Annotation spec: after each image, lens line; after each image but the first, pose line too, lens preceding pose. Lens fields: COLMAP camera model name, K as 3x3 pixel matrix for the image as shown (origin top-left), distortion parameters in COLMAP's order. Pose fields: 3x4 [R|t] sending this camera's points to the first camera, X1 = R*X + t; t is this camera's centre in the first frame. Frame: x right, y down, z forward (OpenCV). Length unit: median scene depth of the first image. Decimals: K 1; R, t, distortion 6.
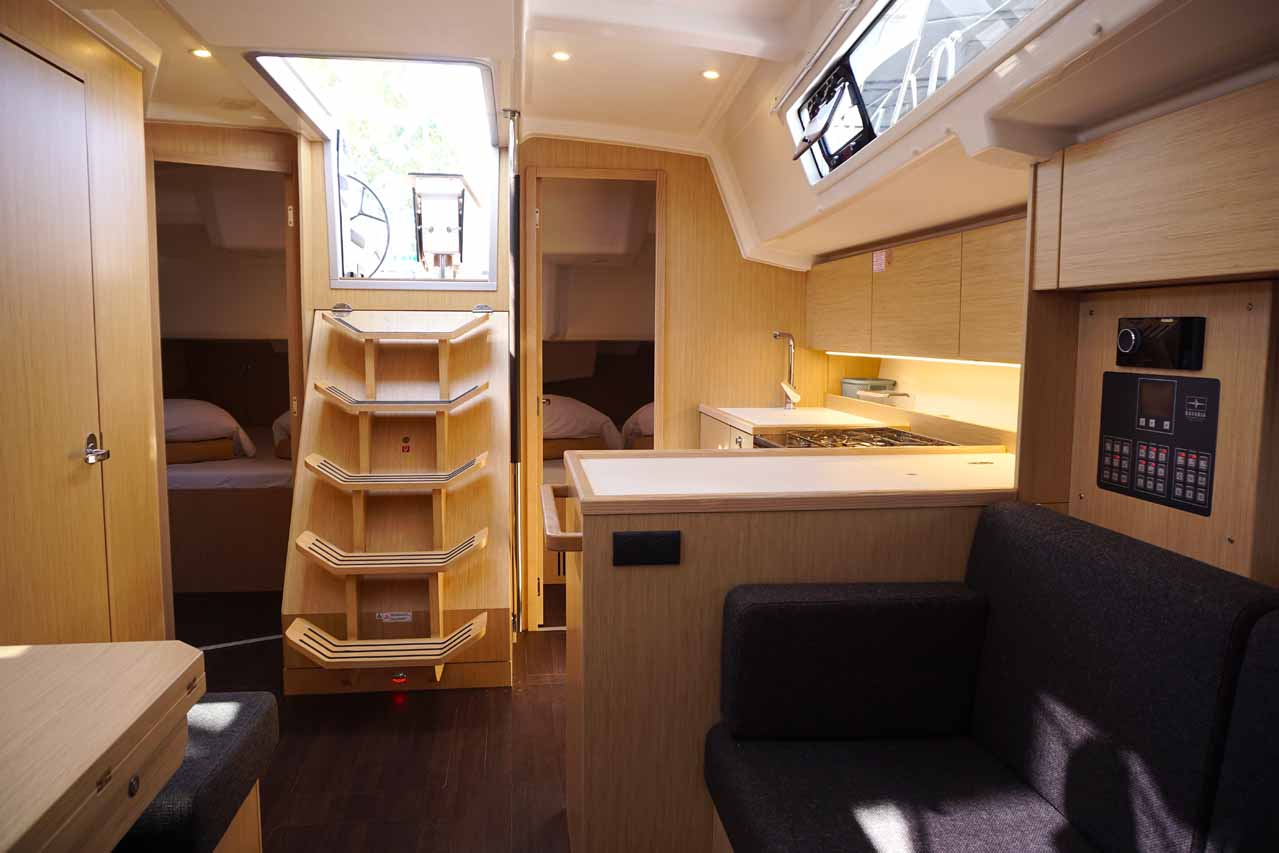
lens RADIAL K [[893.0, 0, 638.9], [0, 893.0, 425.2], [0, 0, 1]] dist [-0.046496, 0.001454]
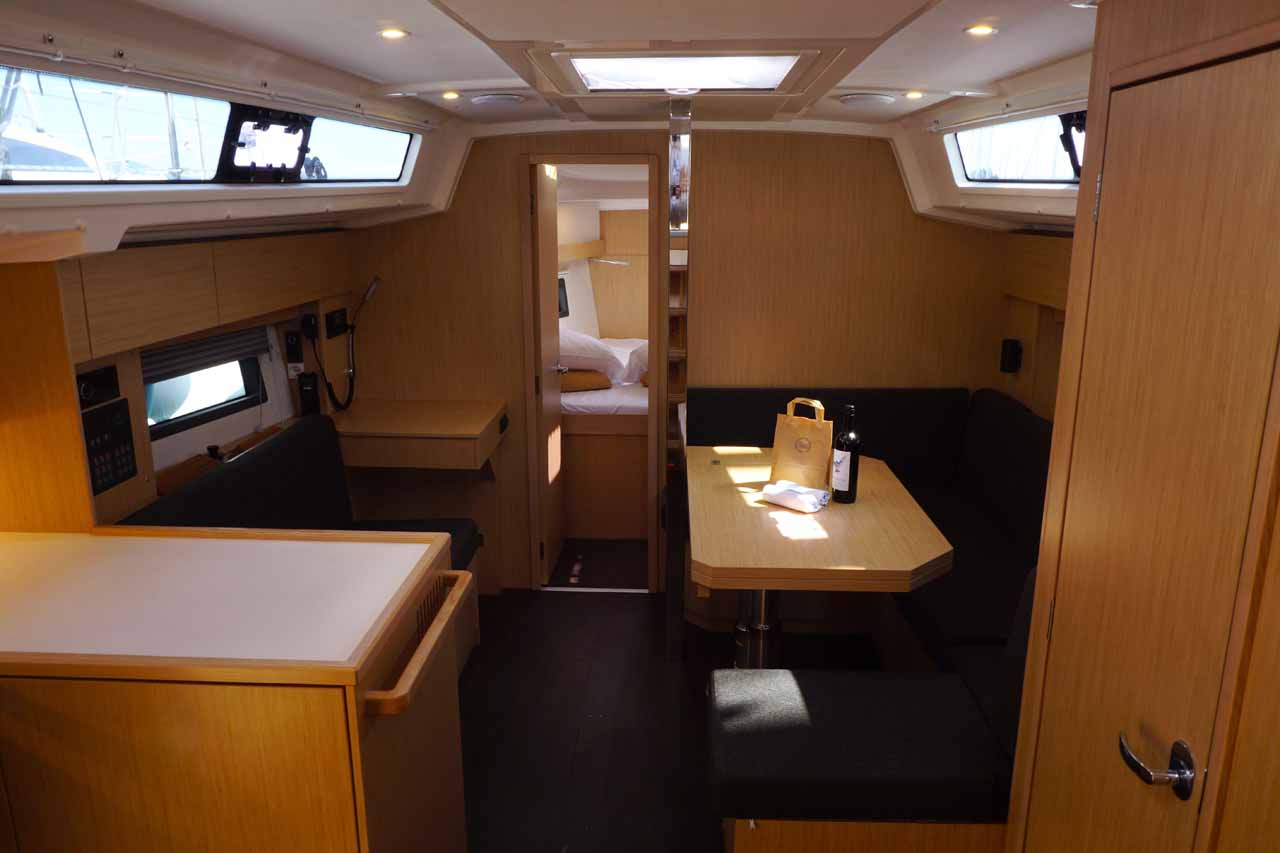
lens RADIAL K [[893.7, 0, 645.4], [0, 893.7, 425.8], [0, 0, 1]] dist [-0.046496, 0.001454]
pose [[-0.983870, -0.048960, 0.172053, -0.604258], [0.010936, 0.943553, 0.331040, -0.522490], [-0.178549, 0.327582, -0.927799, 2.261535]]
